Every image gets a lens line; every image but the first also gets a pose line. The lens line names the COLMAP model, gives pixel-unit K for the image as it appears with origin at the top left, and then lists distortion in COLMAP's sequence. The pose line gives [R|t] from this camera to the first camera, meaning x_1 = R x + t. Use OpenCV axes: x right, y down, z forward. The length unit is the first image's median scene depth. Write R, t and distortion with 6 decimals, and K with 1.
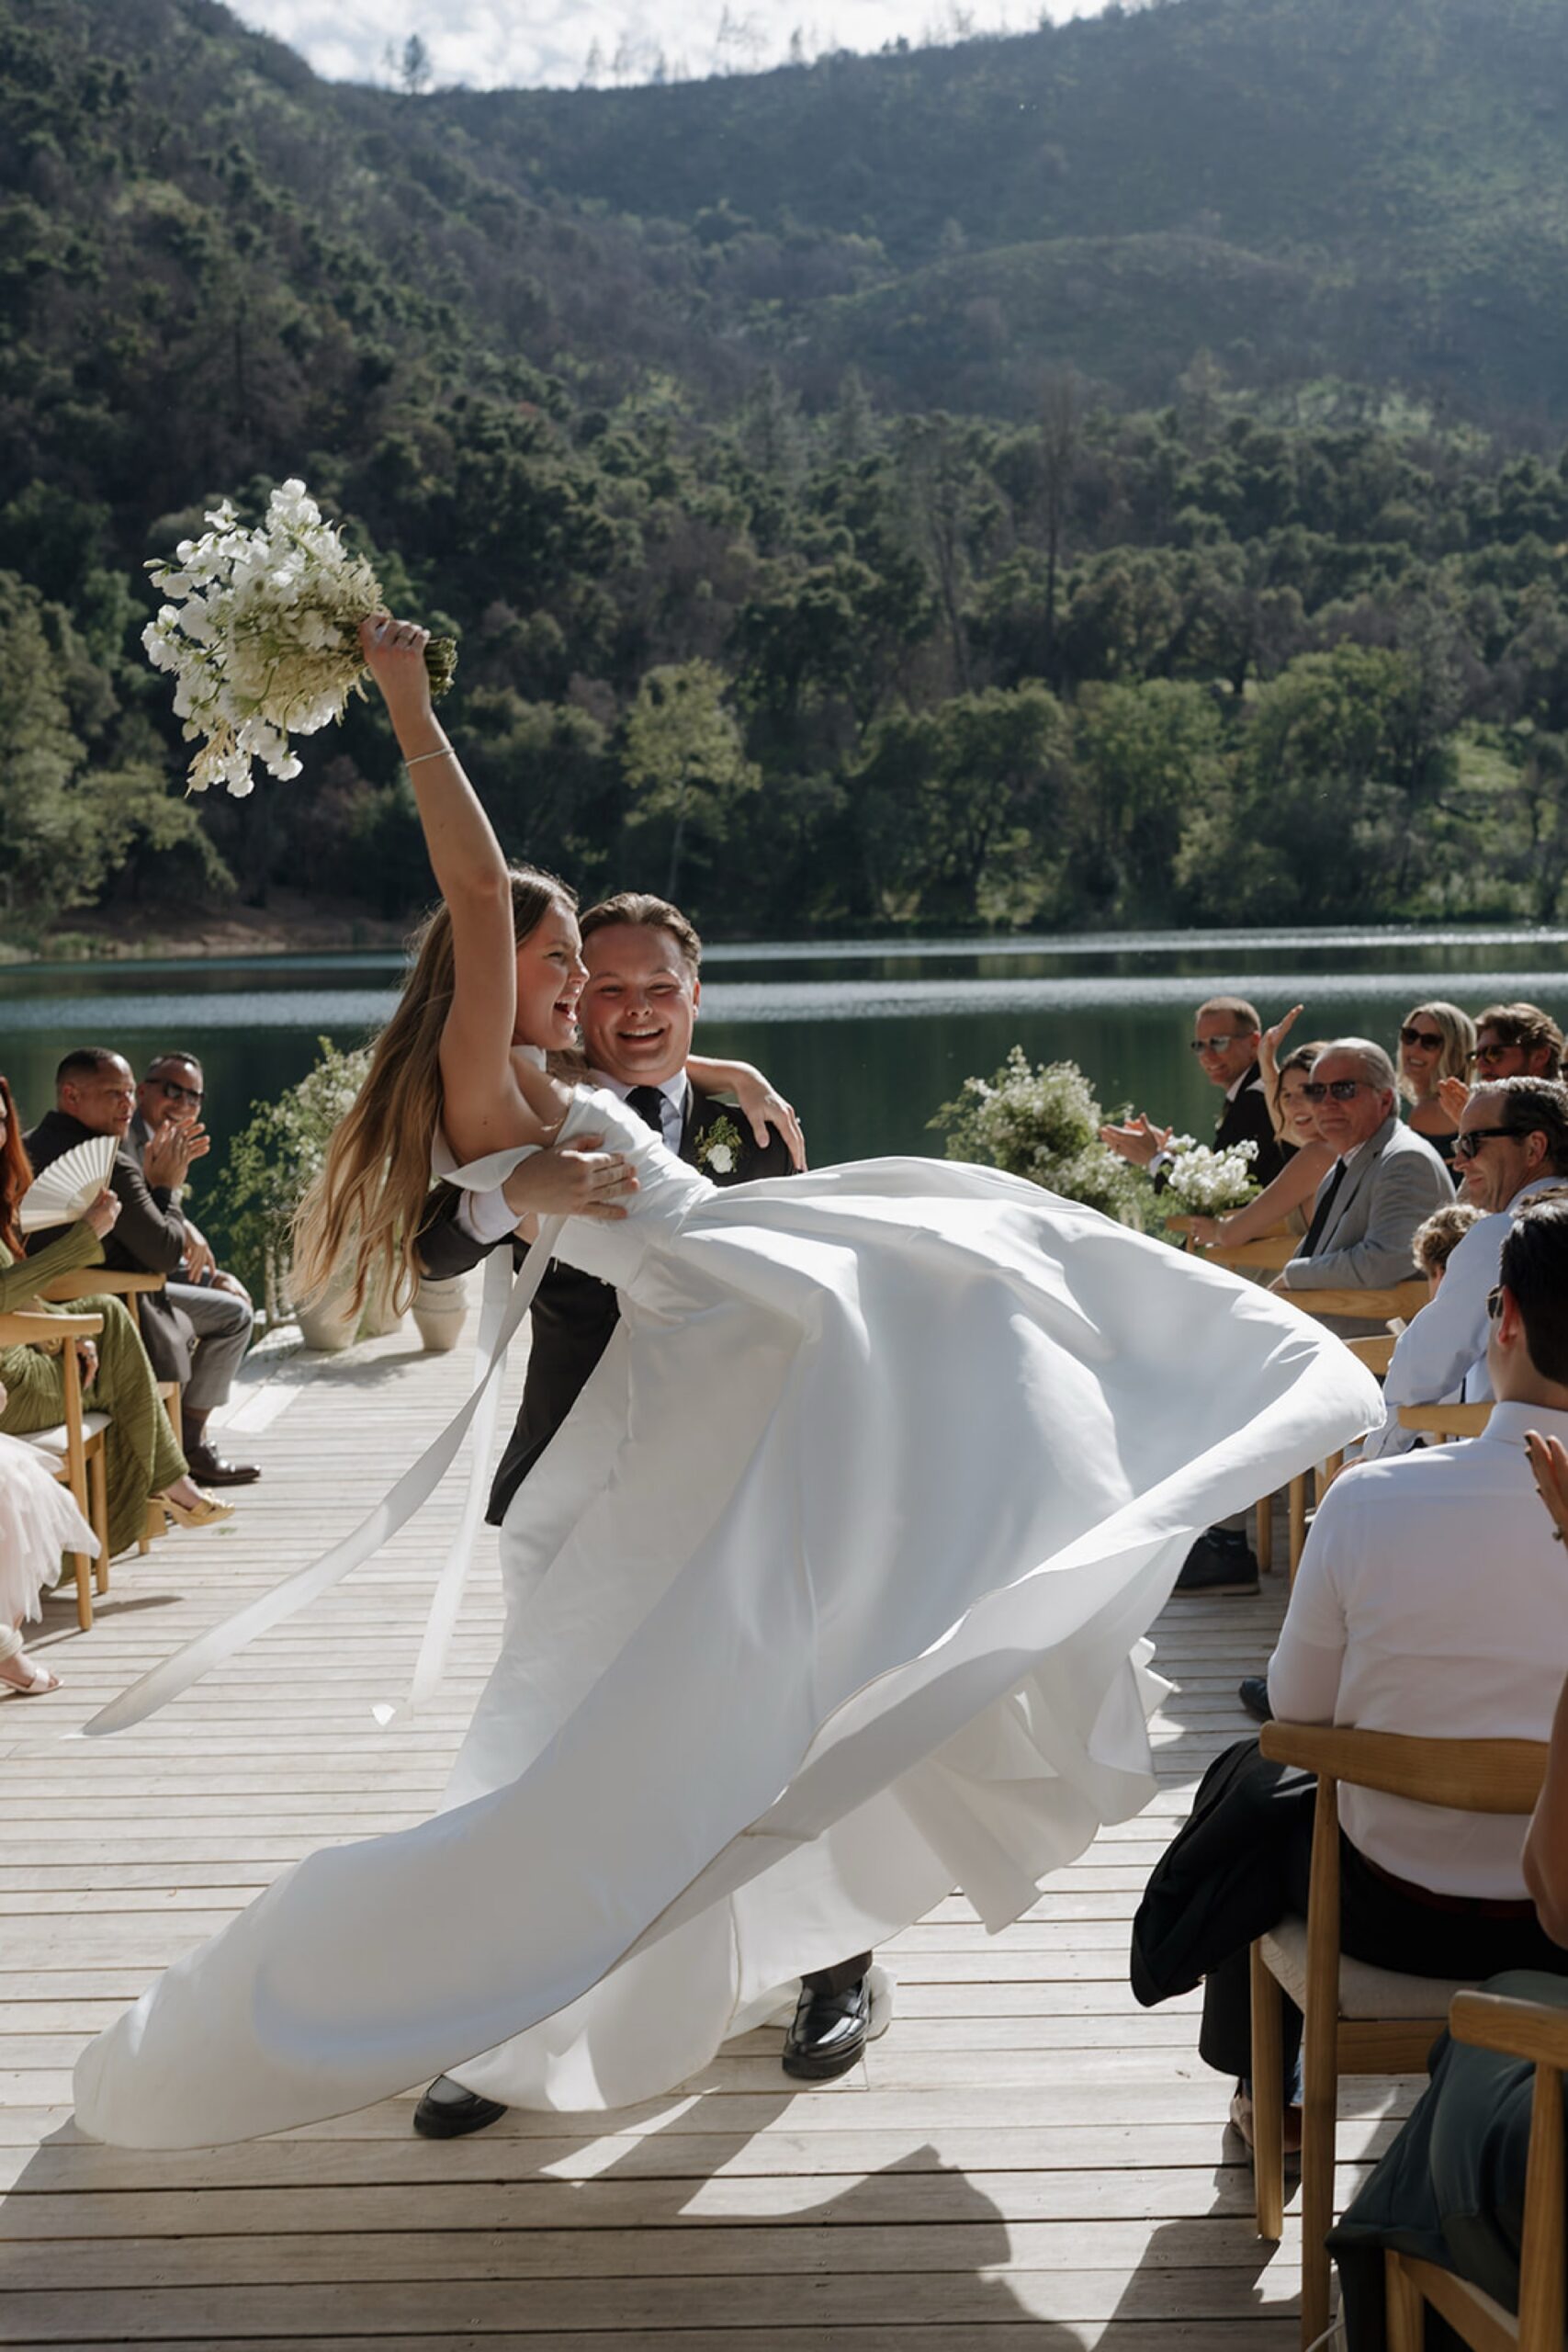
lens RADIAL K [[3413.6, 0, 752.8], [0, 3413.6, 1294.9], [0, 0, 1]] dist [0.008679, -0.007762]
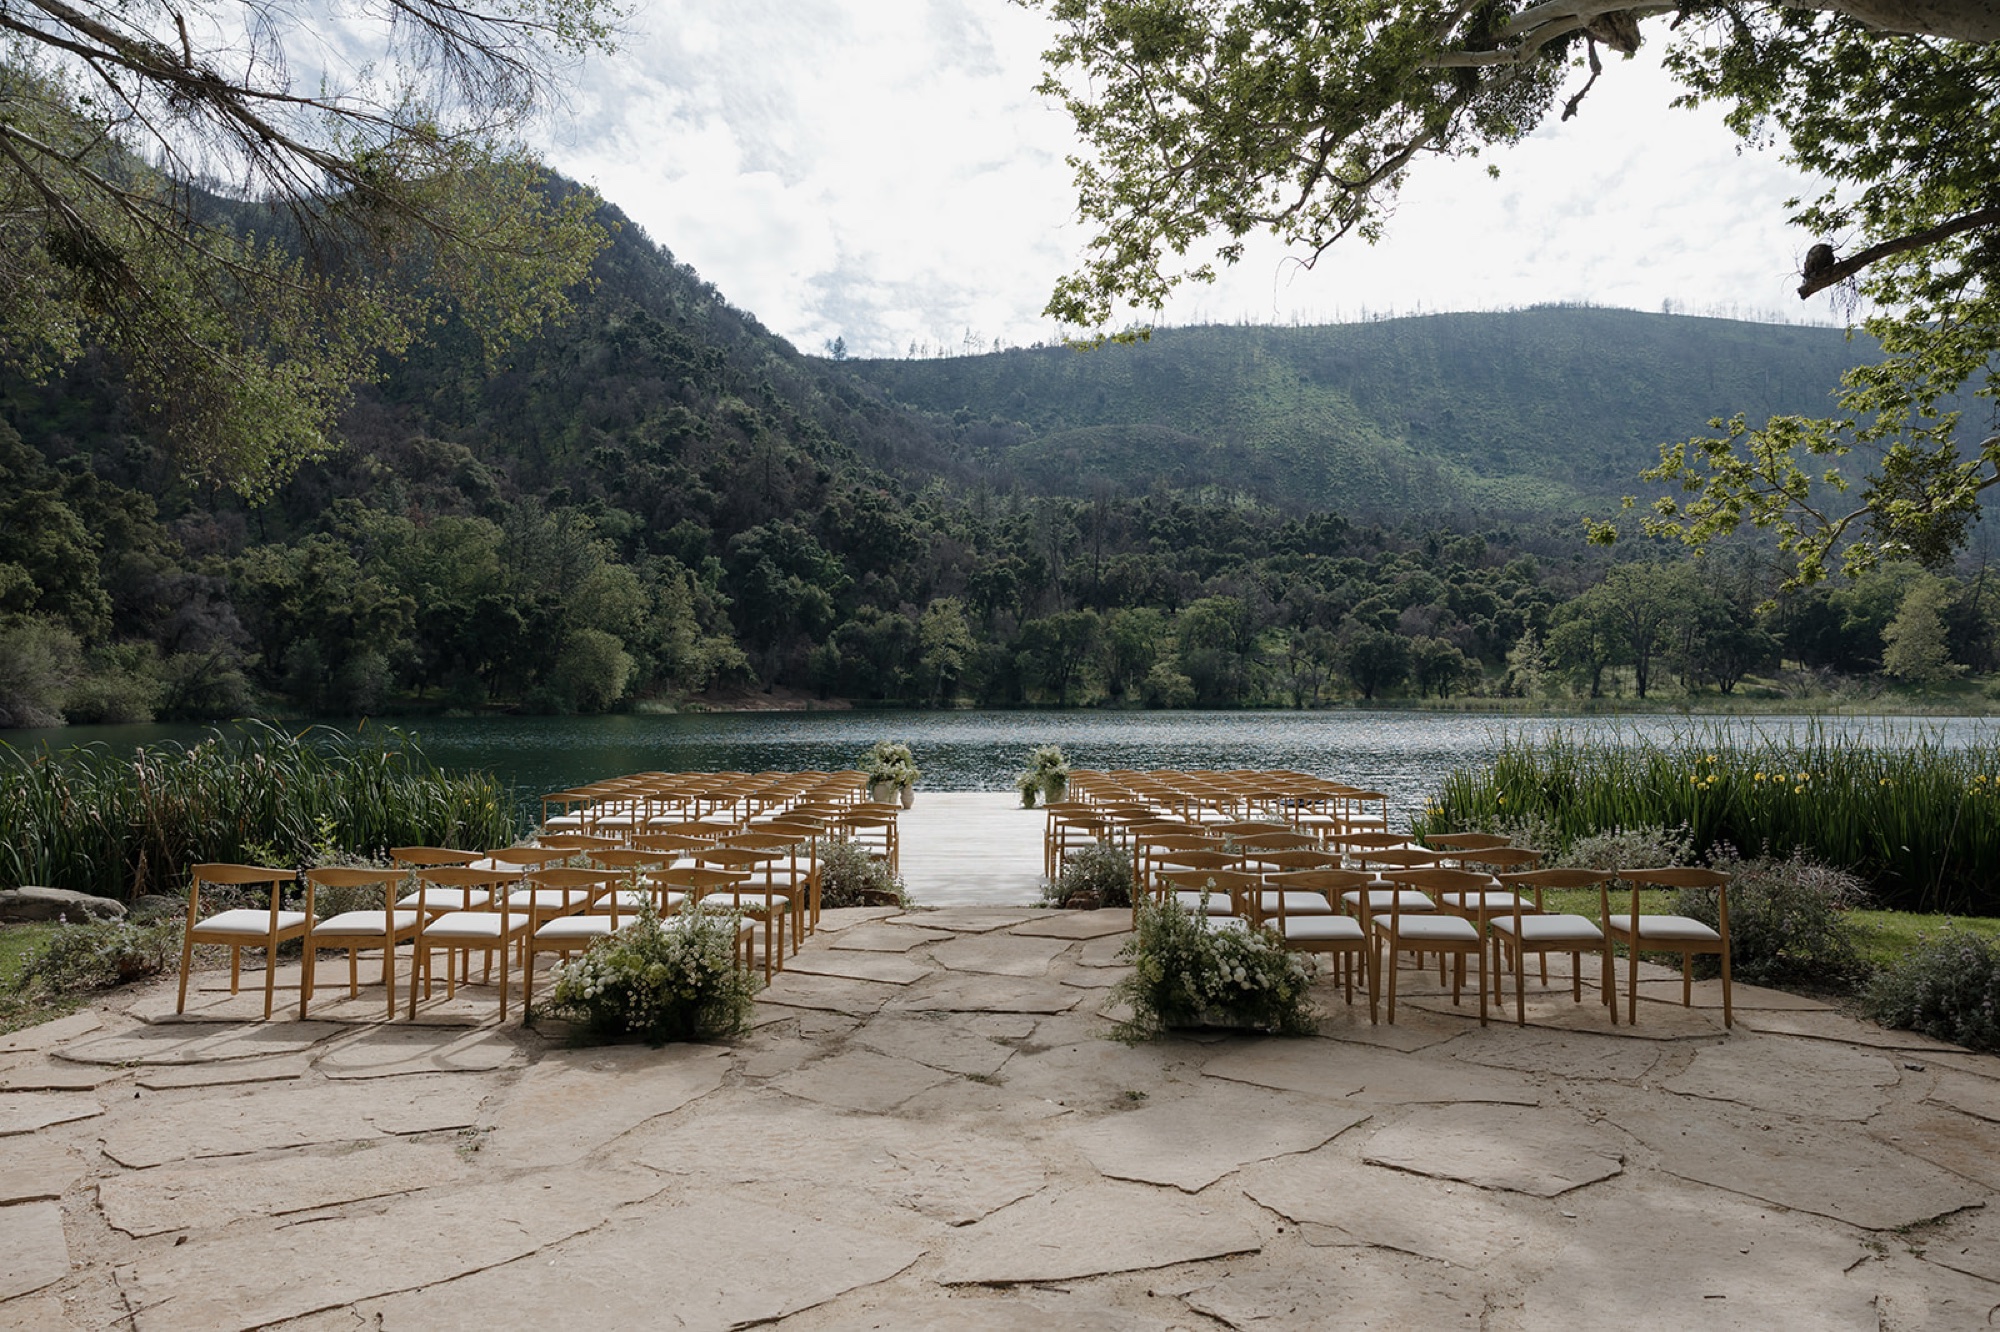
lens RADIAL K [[2107.5, 0, 1000.0], [0, 2107.5, 666.0], [0, 0, 1]] dist [0.005817, 0.012997]
pose [[0.999742, 0.018329, 0.013398, -0.001021], [-0.016548, 0.992307, -0.122688, 0.047736], [-0.015544, 0.122434, 0.992355, -0.486727]]
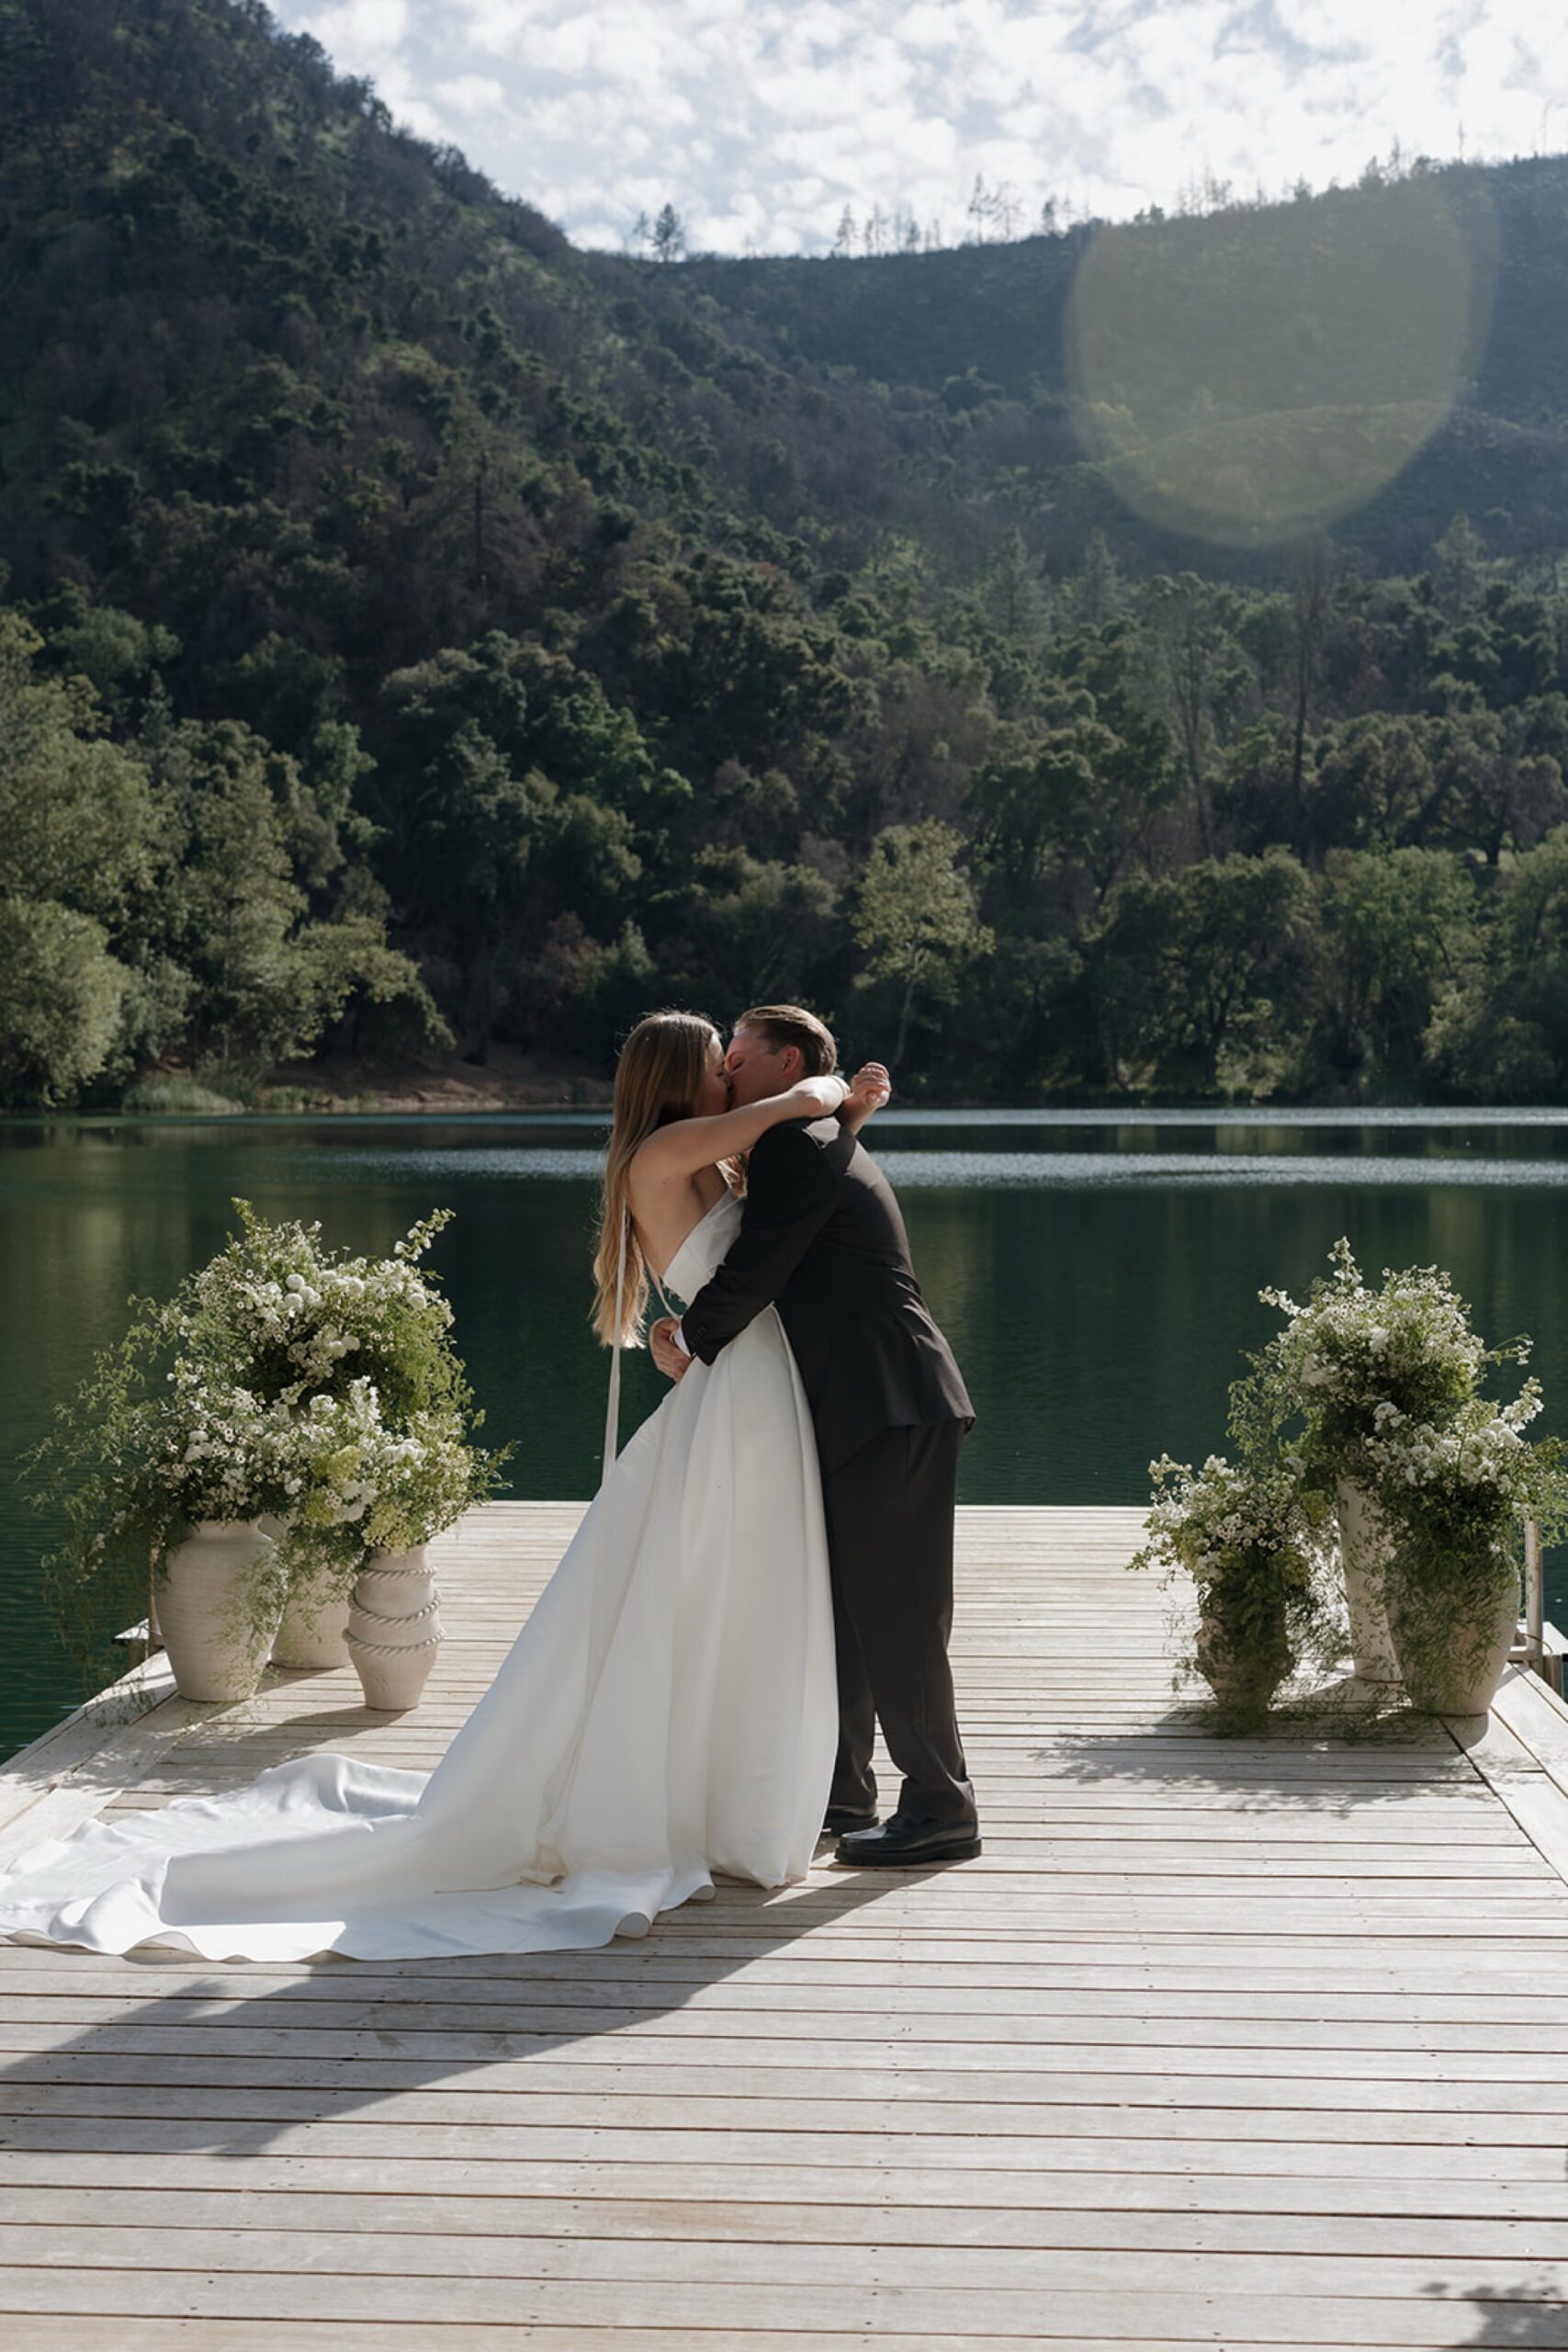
lens RADIAL K [[3051.7, 0, 791.8], [0, 3051.7, 1227.4], [0, 0, 1]] dist [0.022701, 0.032783]
pose [[0.997518, 0.023411, -0.066405, 0.004327], [-0.027841, 0.997391, -0.066604, -0.010648], [0.064672, 0.068287, 0.995567, 0.134532]]
